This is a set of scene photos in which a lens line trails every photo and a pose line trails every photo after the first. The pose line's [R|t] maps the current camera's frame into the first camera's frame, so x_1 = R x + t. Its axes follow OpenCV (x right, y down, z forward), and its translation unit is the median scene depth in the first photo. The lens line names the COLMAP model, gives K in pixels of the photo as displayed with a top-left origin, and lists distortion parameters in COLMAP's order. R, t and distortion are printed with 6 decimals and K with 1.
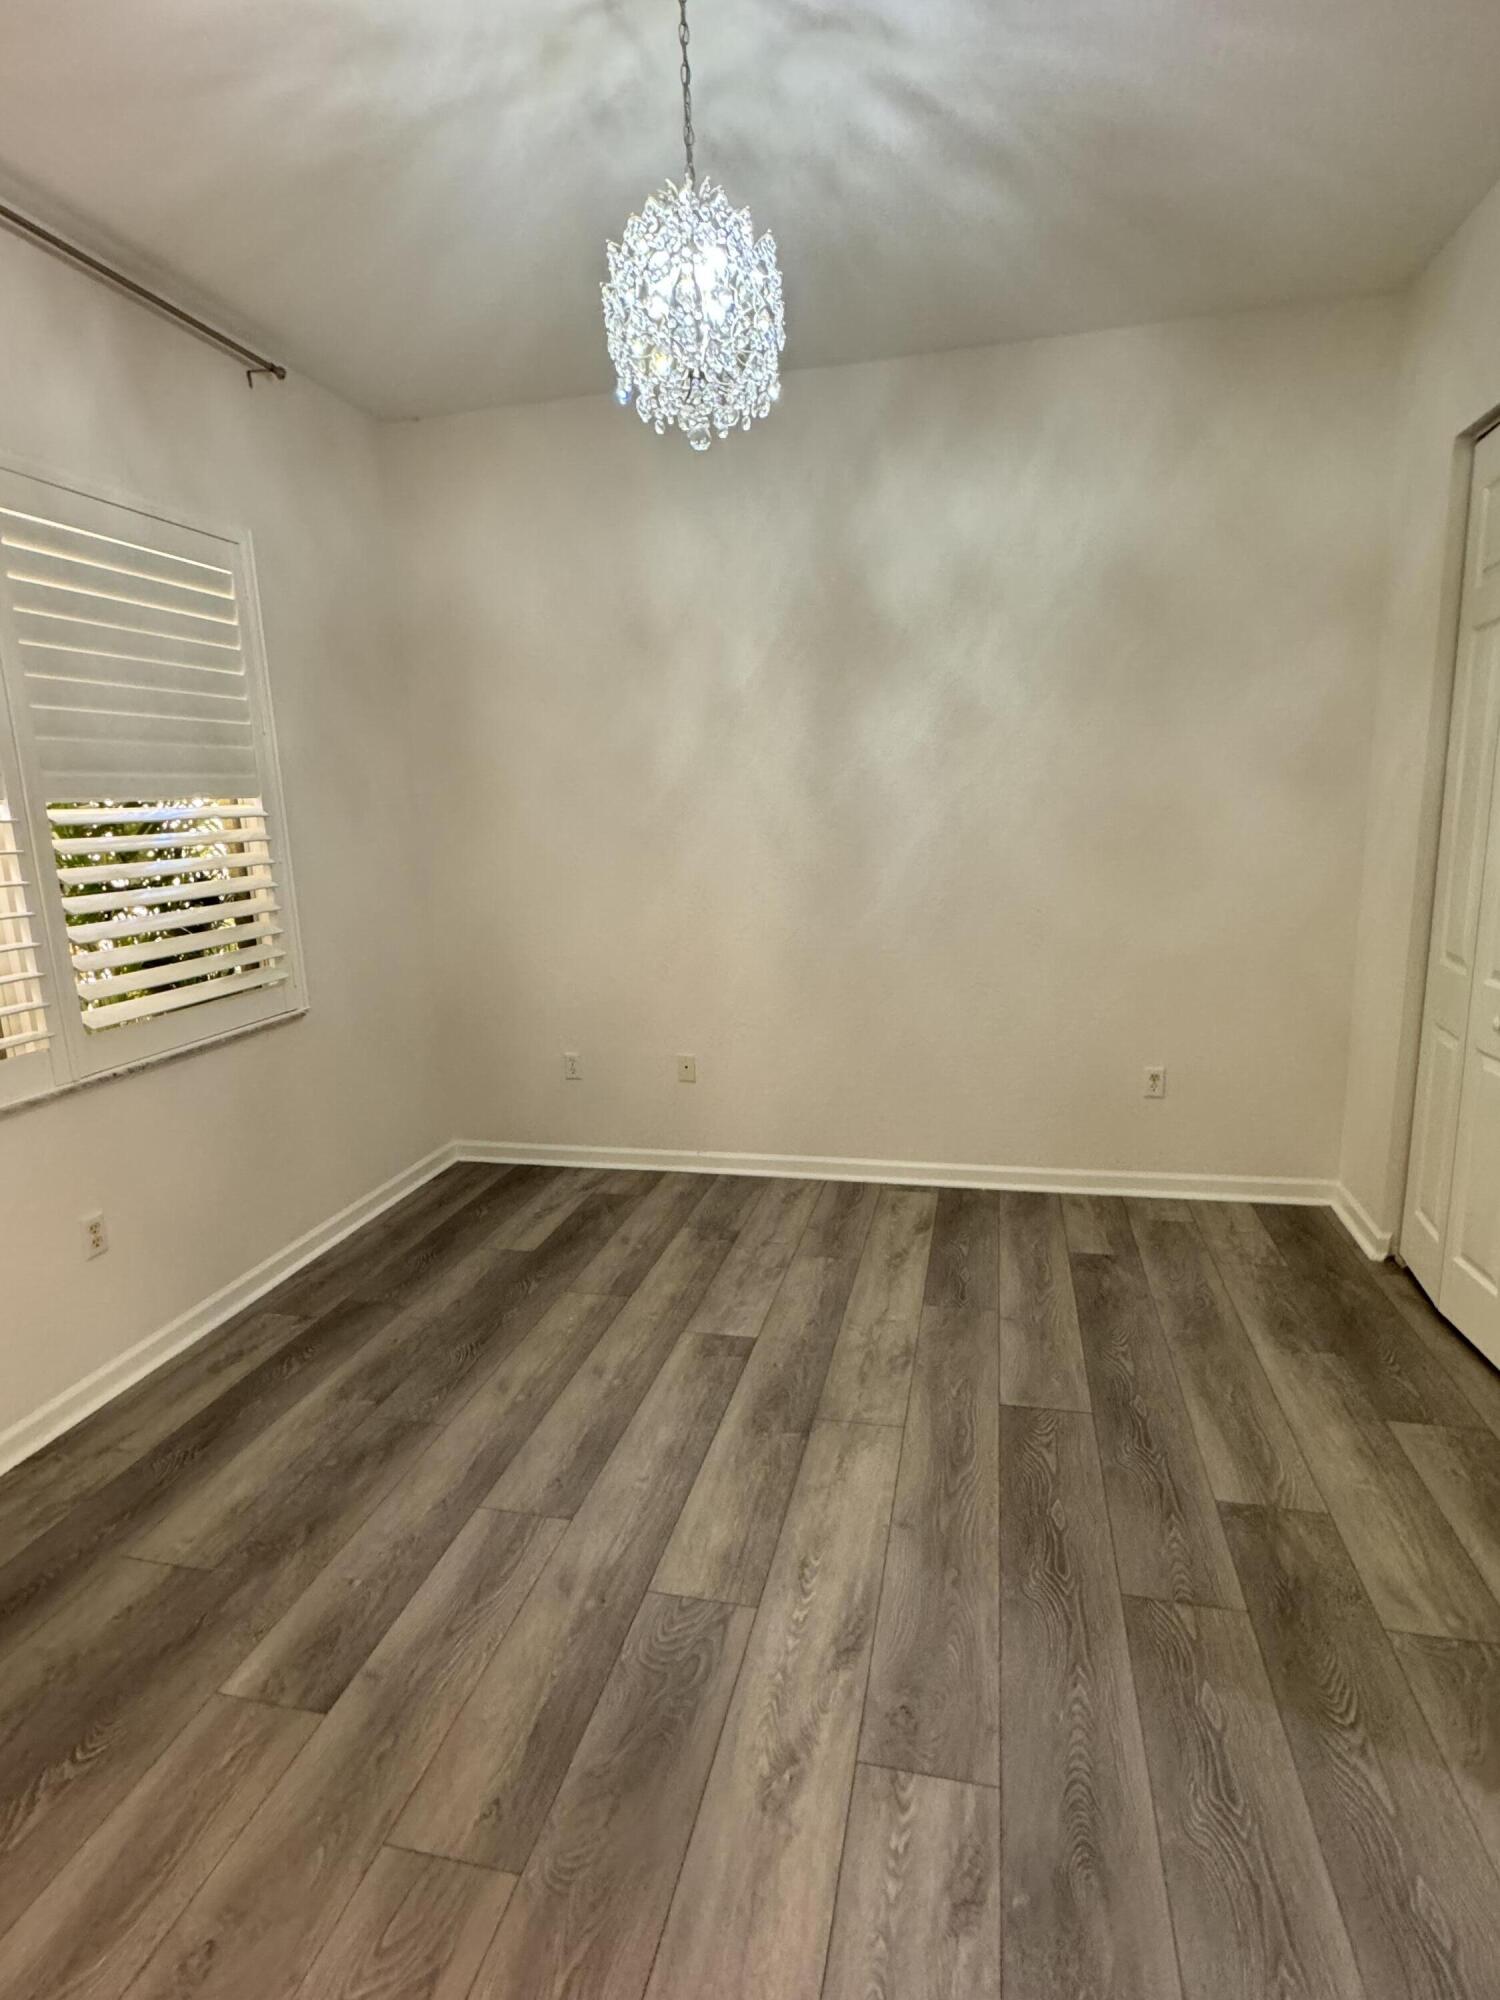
lens RADIAL K [[1000.9, 0, 752.3], [0, 1000.9, 1001.5], [0, 0, 1]] dist [-0.000210, -0.000791]
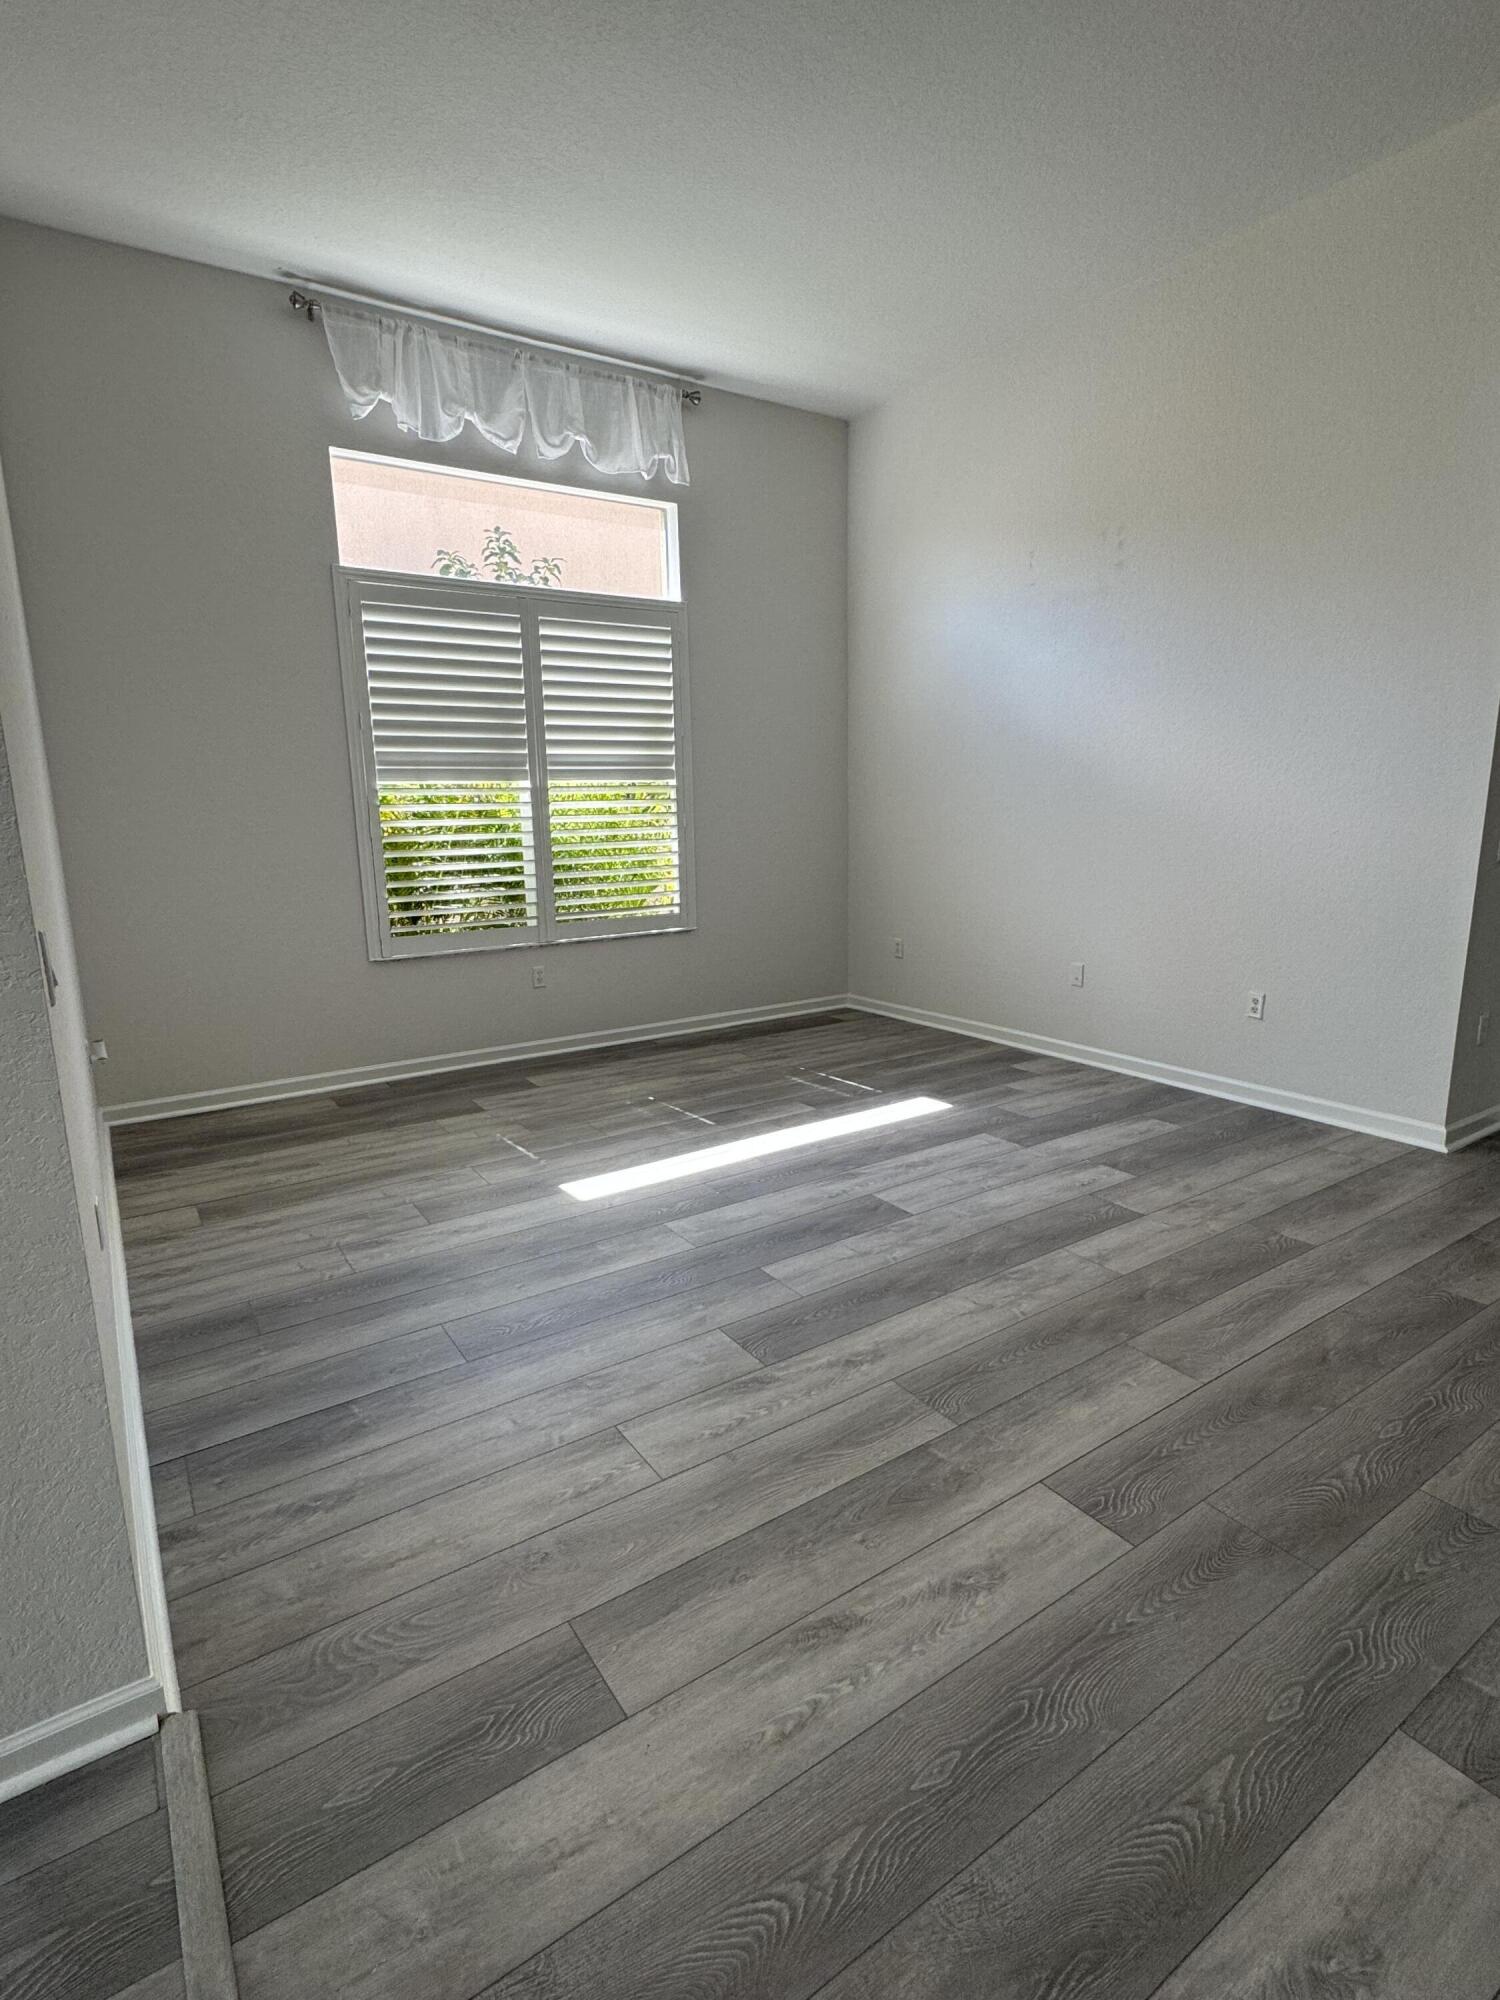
lens RADIAL K [[1000.9, 0, 754.4], [0, 1000.9, 997.4], [0, 0, 1]] dist [-0.000210, -0.000791]
pose [[-0.724070, -0.121887, 0.678871, -0.441413], [0.155618, 0.930012, 0.332957, -0.252697], [-0.671941, 0.346729, -0.654426, 1.529081]]
